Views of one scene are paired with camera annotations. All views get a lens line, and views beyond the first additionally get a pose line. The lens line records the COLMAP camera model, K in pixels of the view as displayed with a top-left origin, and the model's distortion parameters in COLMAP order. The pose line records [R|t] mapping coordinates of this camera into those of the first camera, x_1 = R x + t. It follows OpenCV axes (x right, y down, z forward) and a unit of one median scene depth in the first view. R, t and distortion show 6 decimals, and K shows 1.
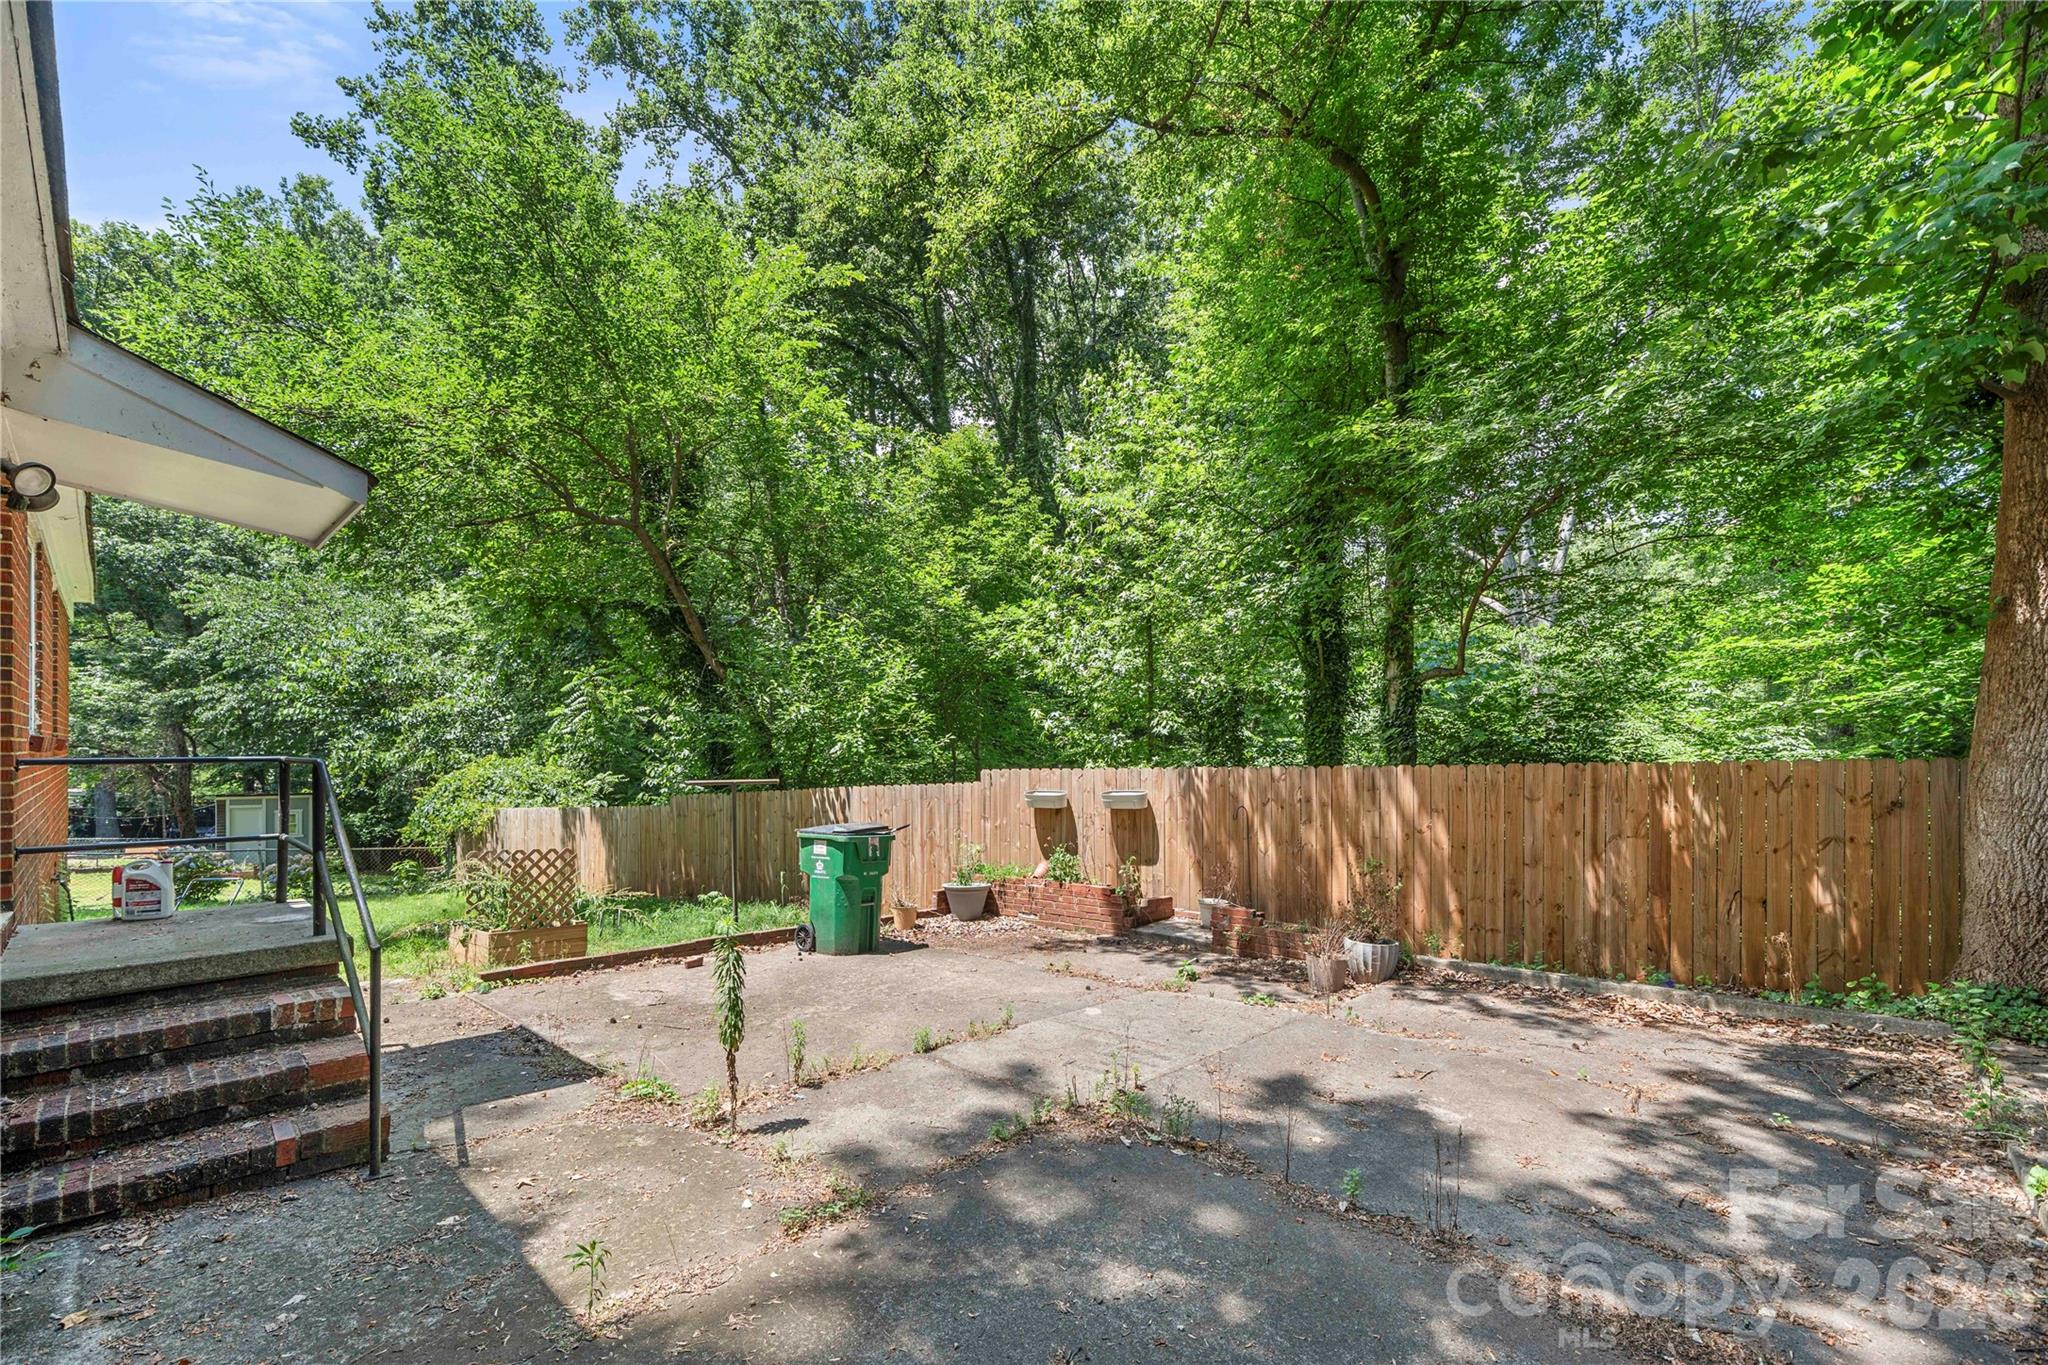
lens RADIAL K [[897.0, 0, 1031.2], [0, 897.0, 739.1], [0, 0, 1]] dist [0.000672, 0.000774]
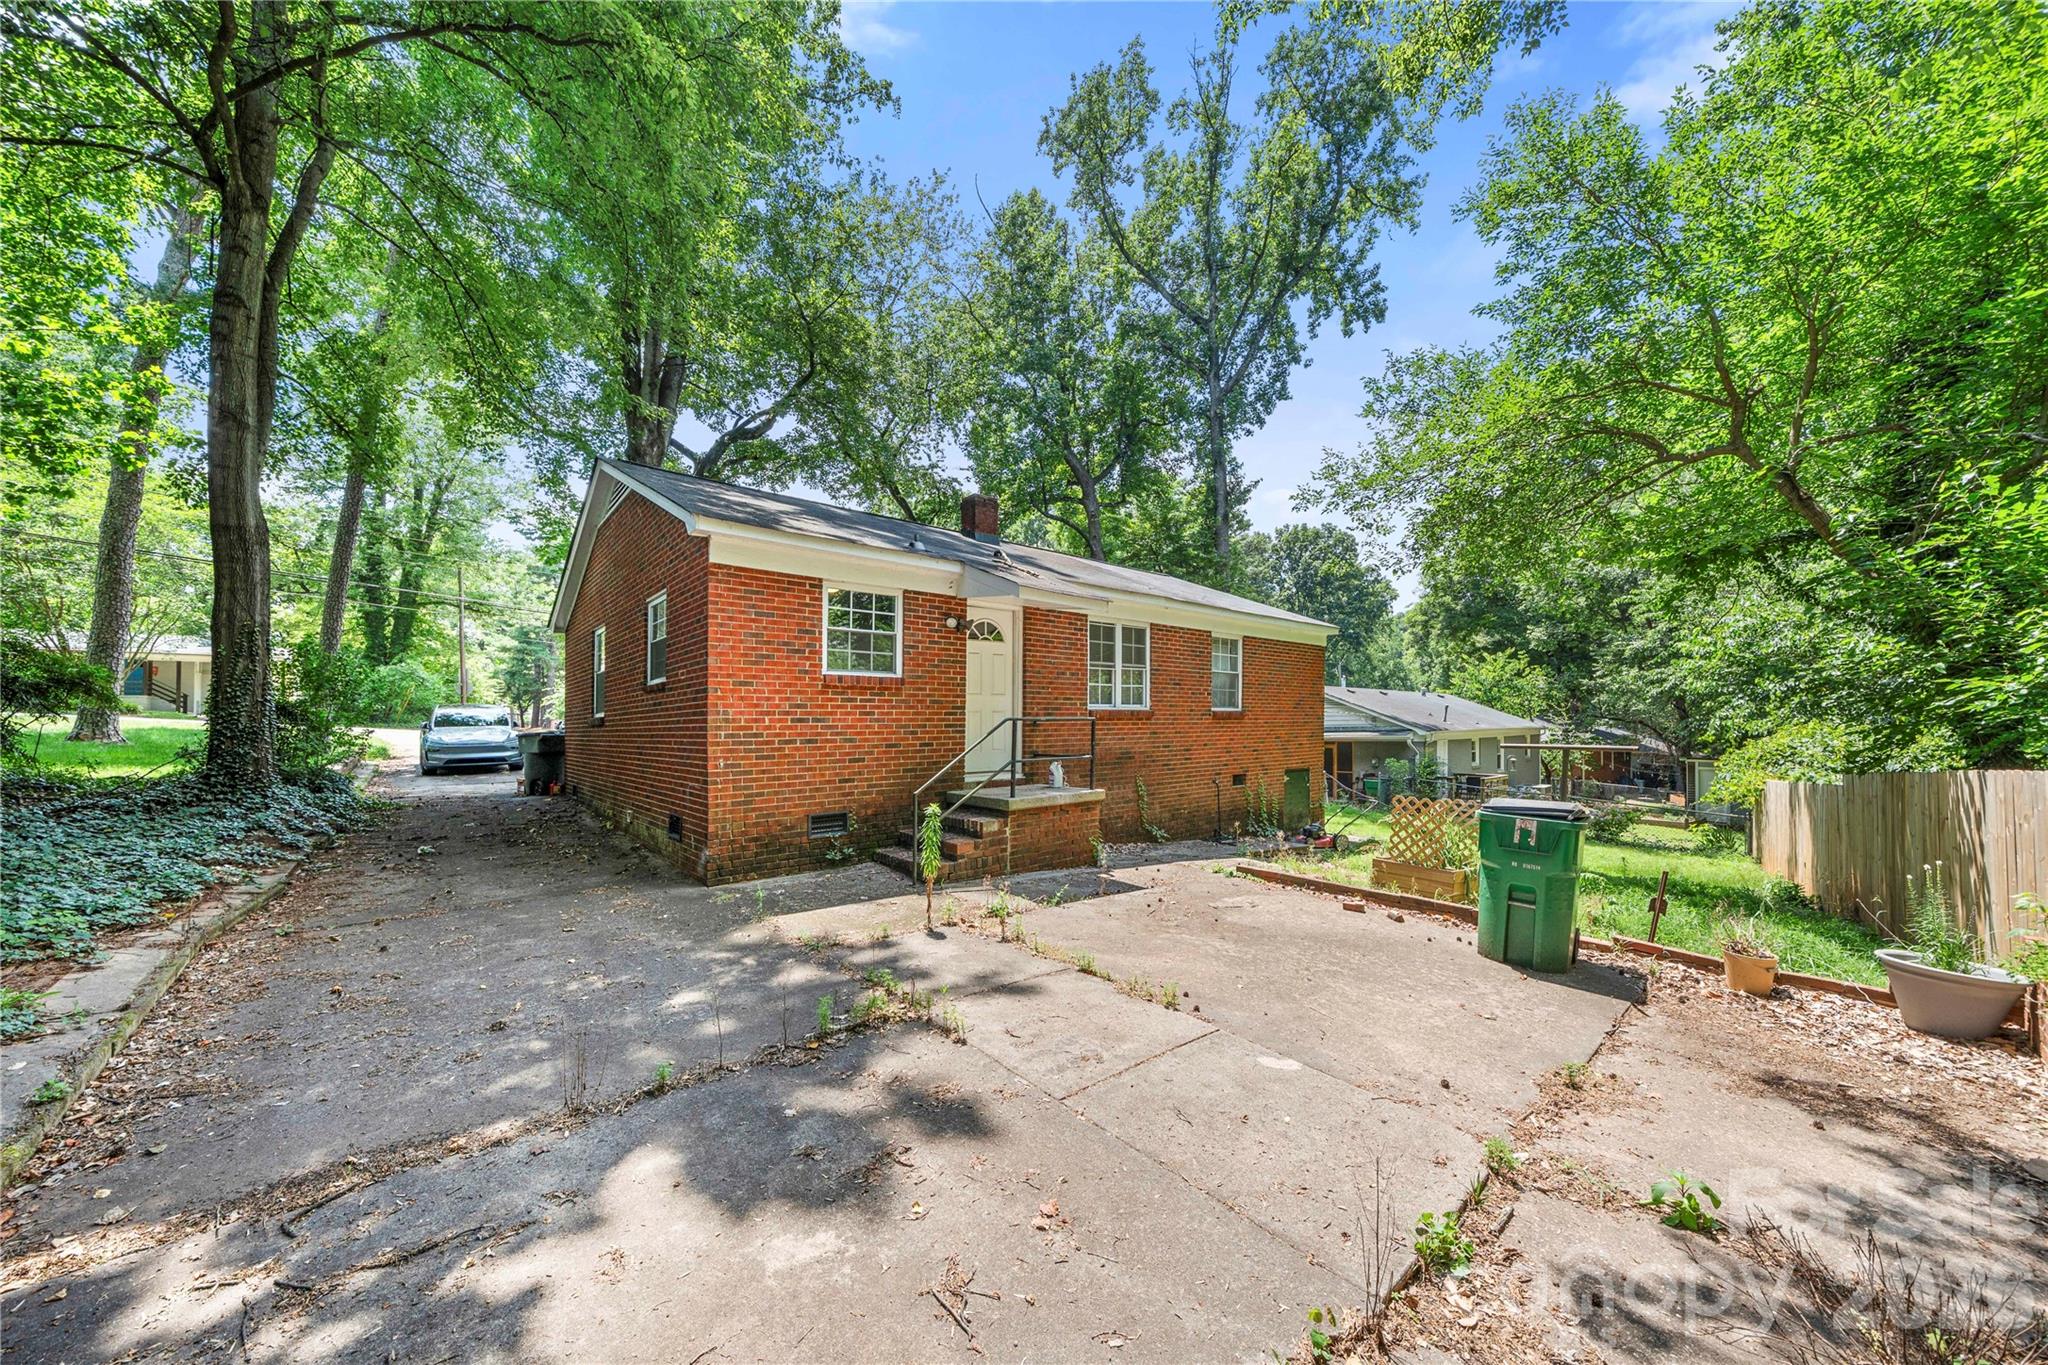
lens RADIAL K [[697.2, 0, 1018.5], [0, 697.2, 697.5], [0, 0, 1]] dist [-0.001698, -0.000019]
pose [[-0.109881, -0.035044, -0.993327, 0.215585], [0.011778, 0.999262, -0.036557, 0.010115], [0.993875, -0.015716, -0.109387, 0.283711]]
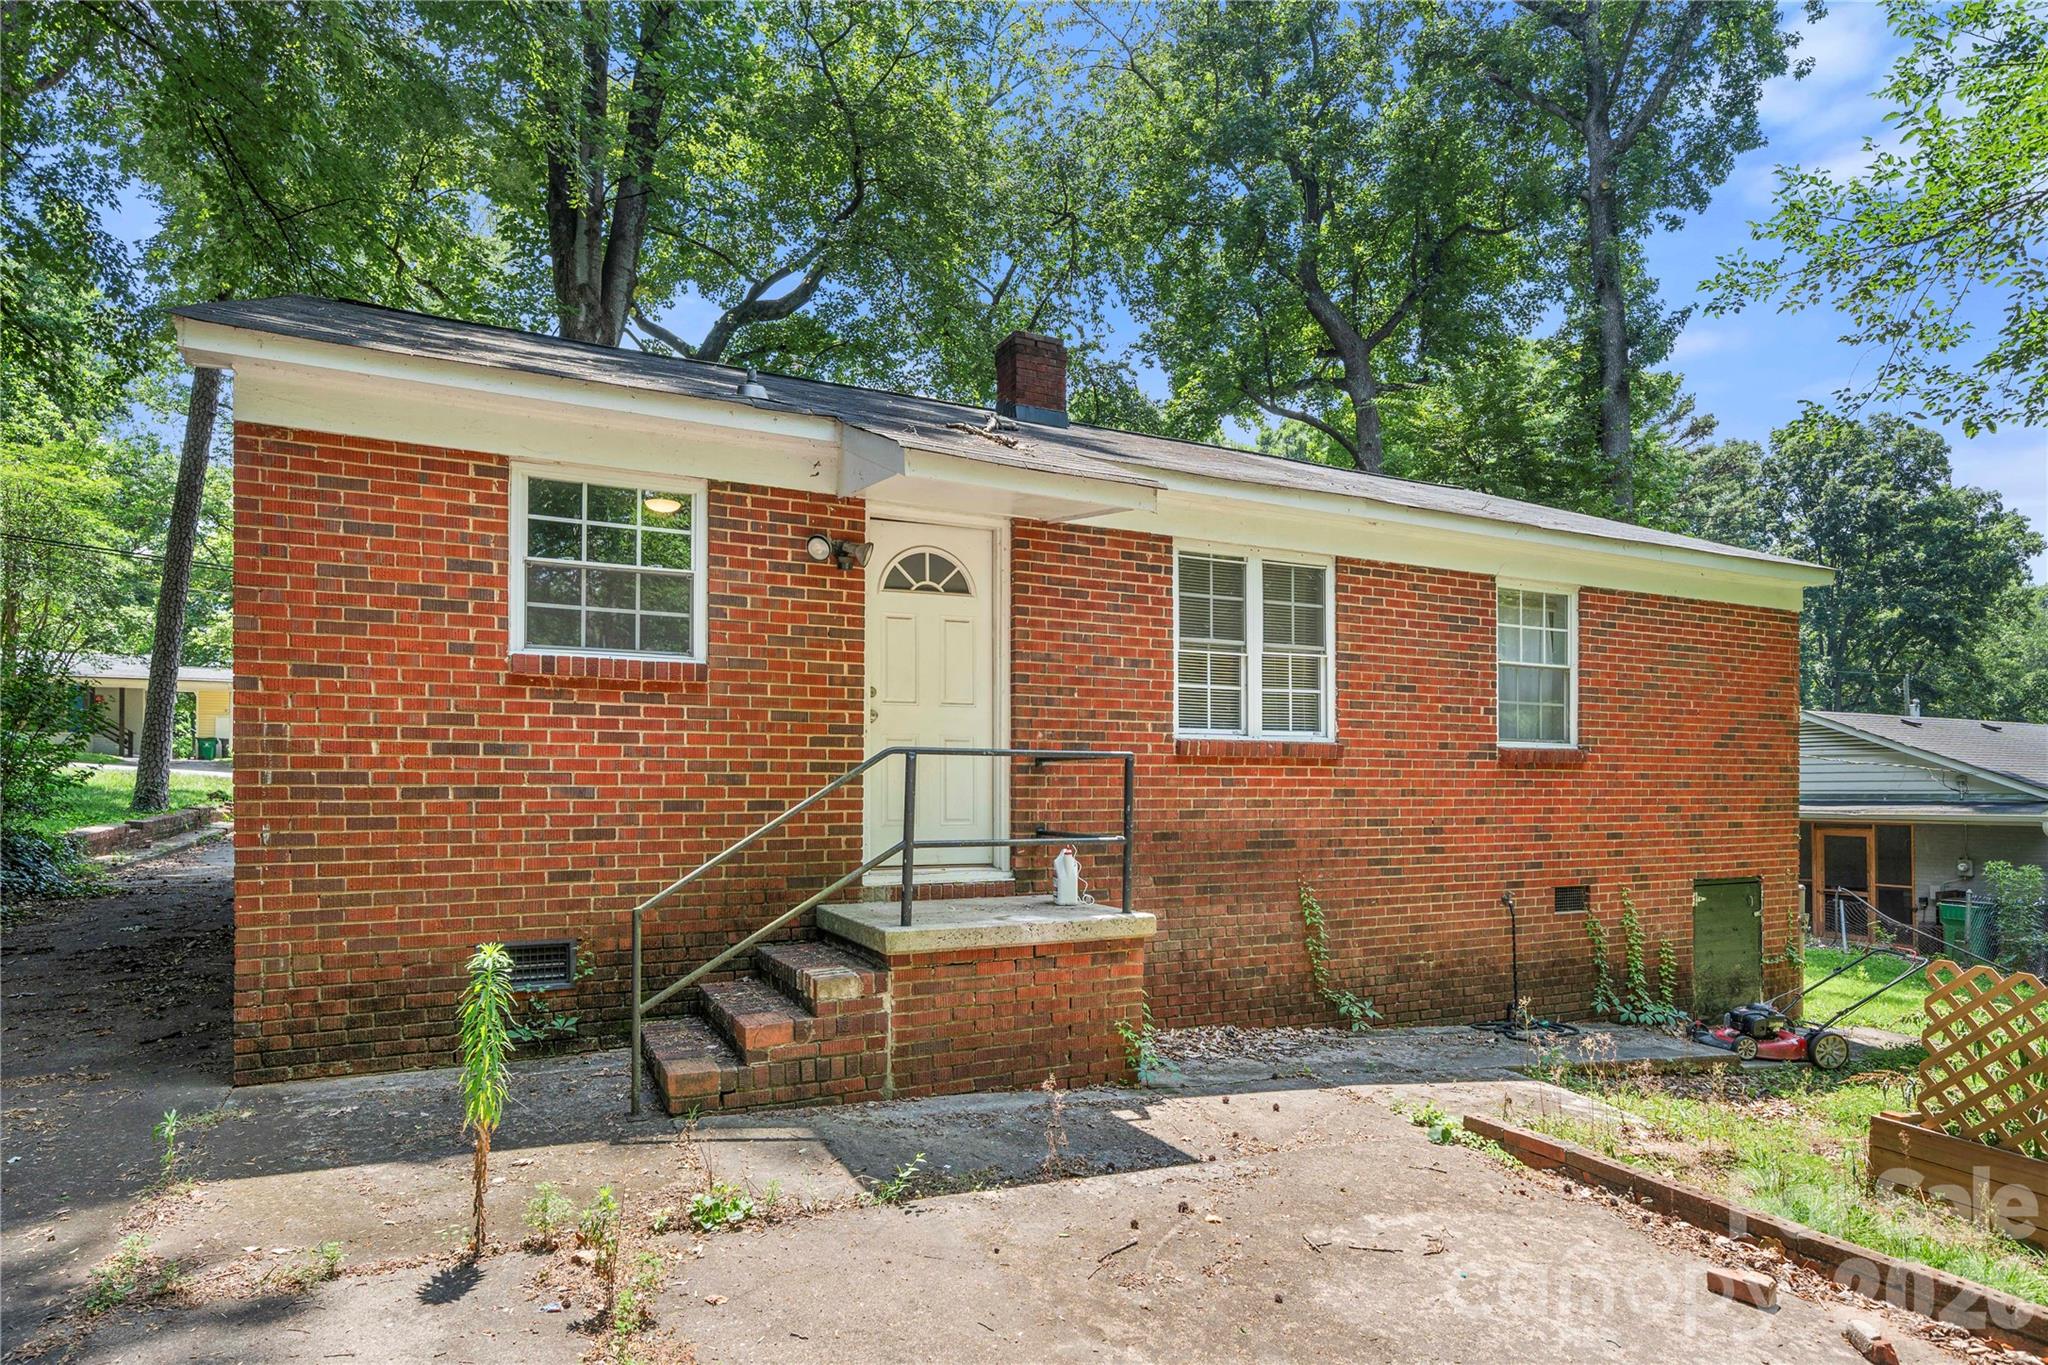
lens RADIAL K [[1099.5, 0, 1023.5], [0, 1099.5, 732.3], [0, 0, 1]] dist [0.001164, 0.000411]
pose [[-0.353561, -0.044139, -0.934370, 0.072514], [0.000219, 0.998882, -0.047269, 0.016502], [0.935412, -0.016918, -0.353156, 0.364439]]
